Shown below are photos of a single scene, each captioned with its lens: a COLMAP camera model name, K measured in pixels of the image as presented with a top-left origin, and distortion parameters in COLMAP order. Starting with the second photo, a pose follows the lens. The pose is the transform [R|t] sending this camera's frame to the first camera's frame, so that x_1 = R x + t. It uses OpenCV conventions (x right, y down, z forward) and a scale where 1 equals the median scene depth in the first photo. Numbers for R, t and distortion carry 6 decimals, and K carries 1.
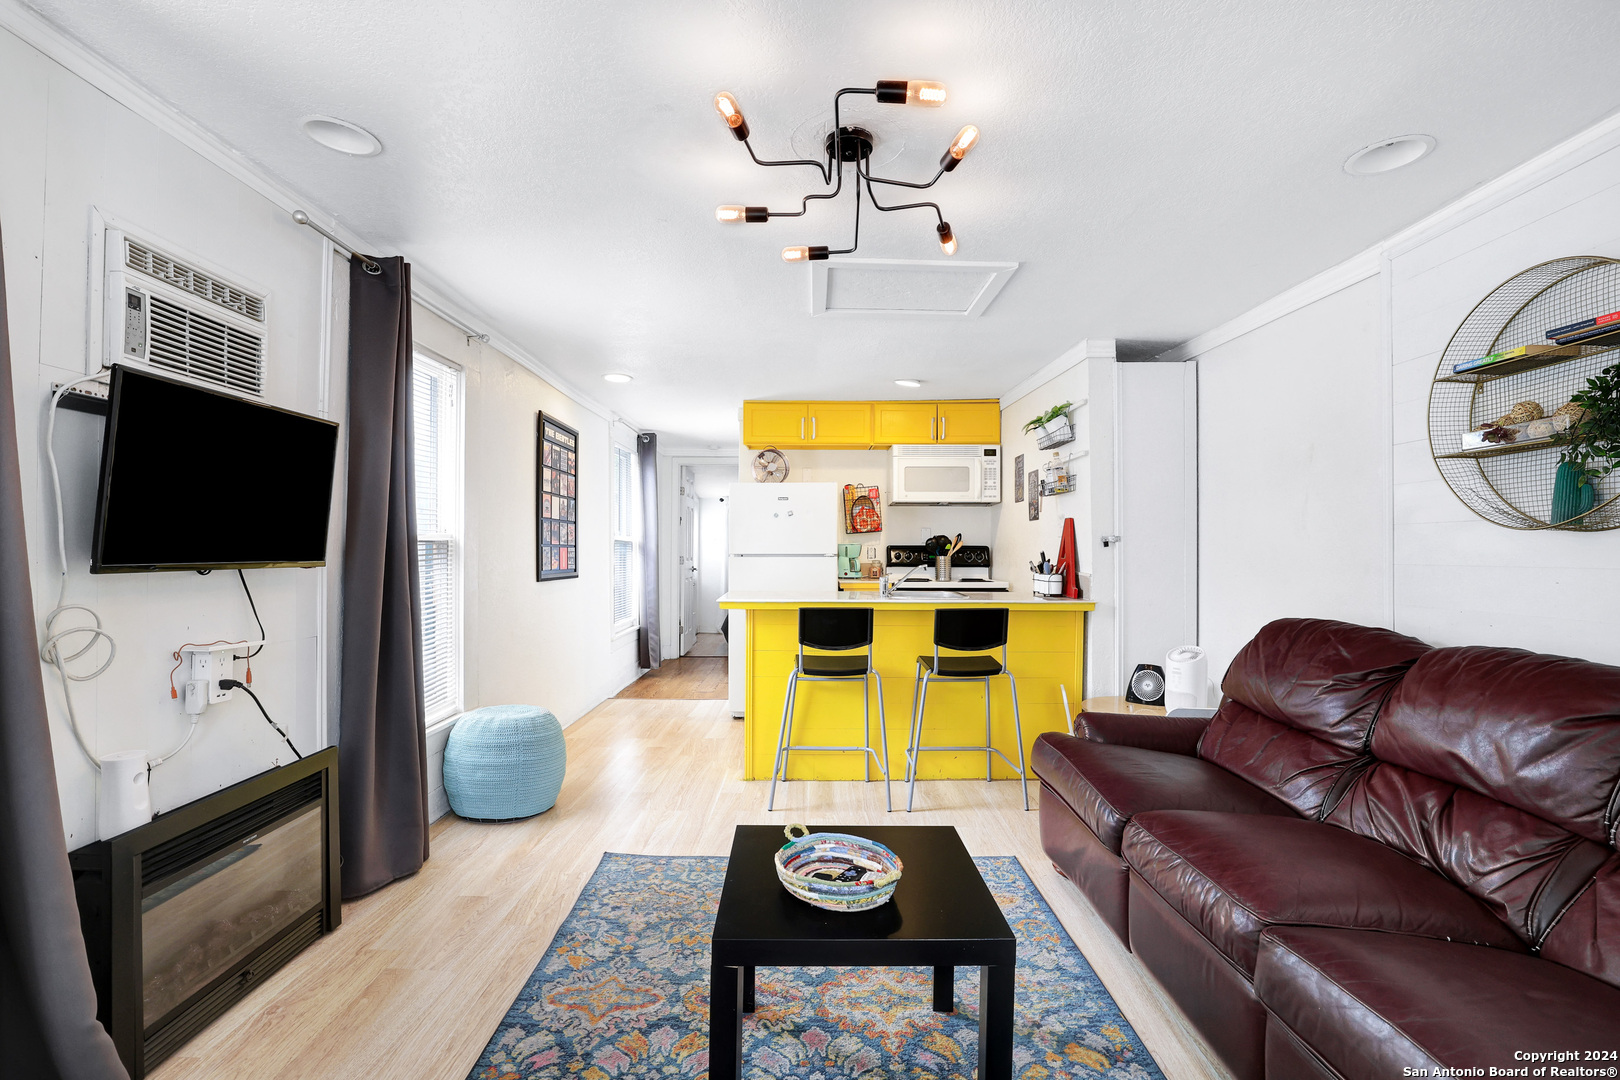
lens RADIAL K [[759.5, 0, 791.3], [0, 759.5, 546.1], [0, 0, 1]] dist [-0.027669, 0.004971]
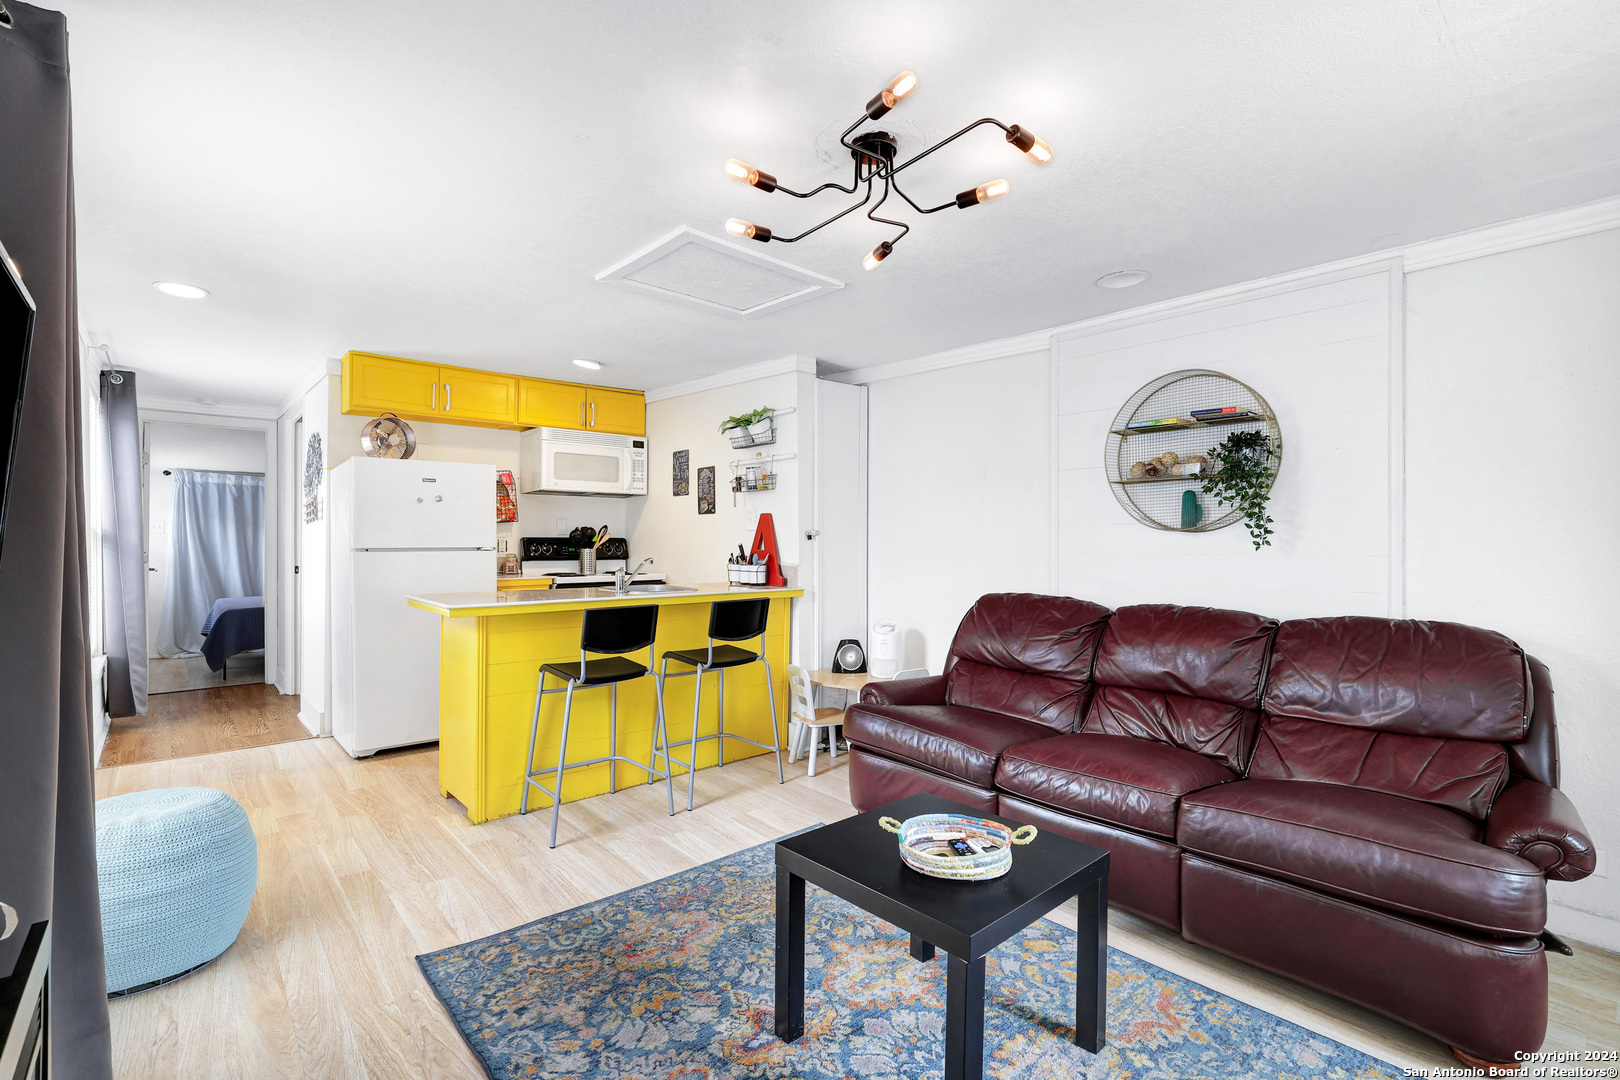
lens RADIAL K [[759.5, 0, 822.7], [0, 759.5, 545.3], [0, 0, 1]] dist [-0.027669, 0.004971]
pose [[0.730863, -0.005753, 0.682500, -0.396615], [-0.002479, 0.999936, 0.011084, -0.004028], [-0.682520, -0.009793, 0.730802, 0.175463]]
